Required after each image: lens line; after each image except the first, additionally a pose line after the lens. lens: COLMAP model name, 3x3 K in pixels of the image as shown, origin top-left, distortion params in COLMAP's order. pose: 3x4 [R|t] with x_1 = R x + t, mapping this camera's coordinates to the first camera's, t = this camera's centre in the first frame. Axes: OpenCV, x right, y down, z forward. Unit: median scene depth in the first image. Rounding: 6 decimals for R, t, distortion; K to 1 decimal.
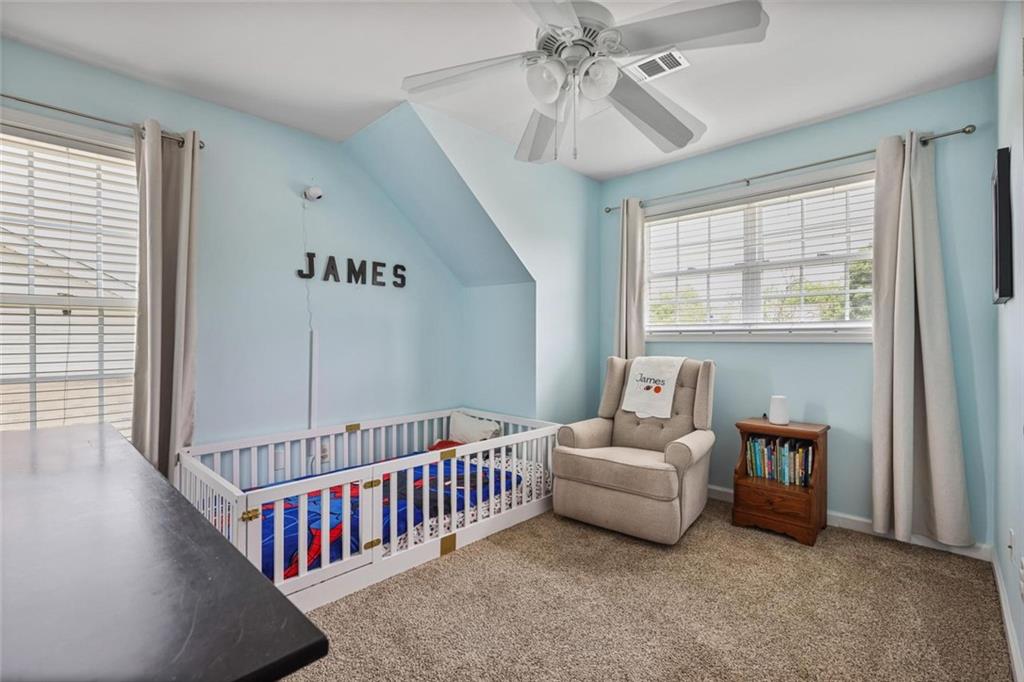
lens RADIAL K [[465.7, 0, 507.0], [0, 465.7, 341.1], [0, 0, 1]] dist [0.000817, 0.000692]
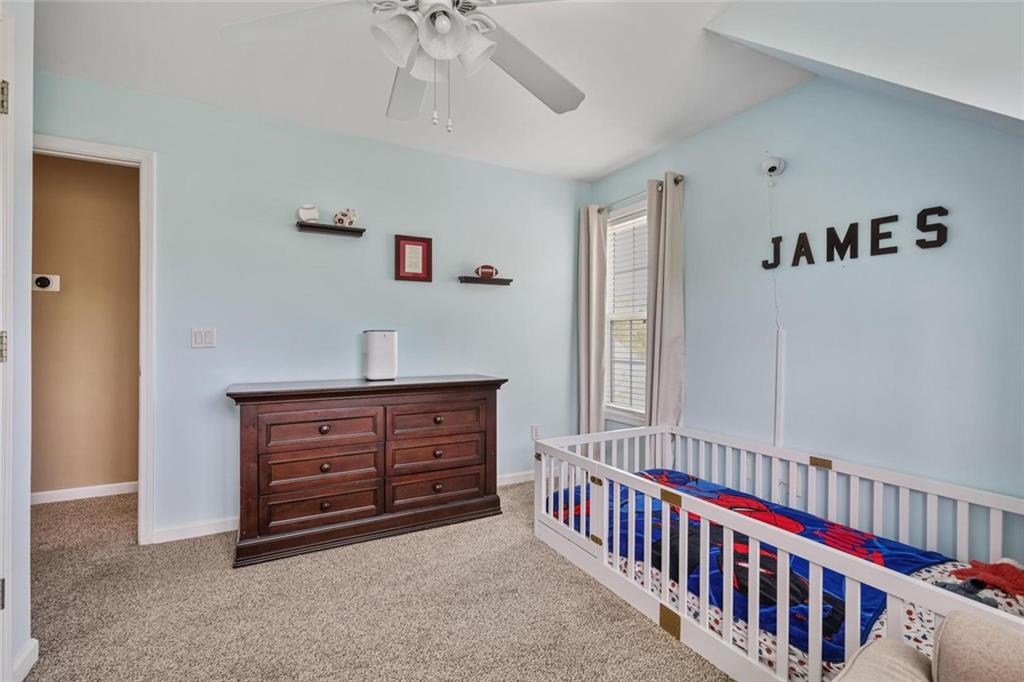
lens RADIAL K [[465.7, 0, 514.7], [0, 465.7, 336.7], [0, 0, 1]] dist [0.000817, 0.000692]
pose [[-0.295828, -0.002432, -0.955238, 0.507673], [-0.008020, 0.999968, -0.000062, -0.005367], [0.955208, 0.007643, -0.295838, 0.772298]]
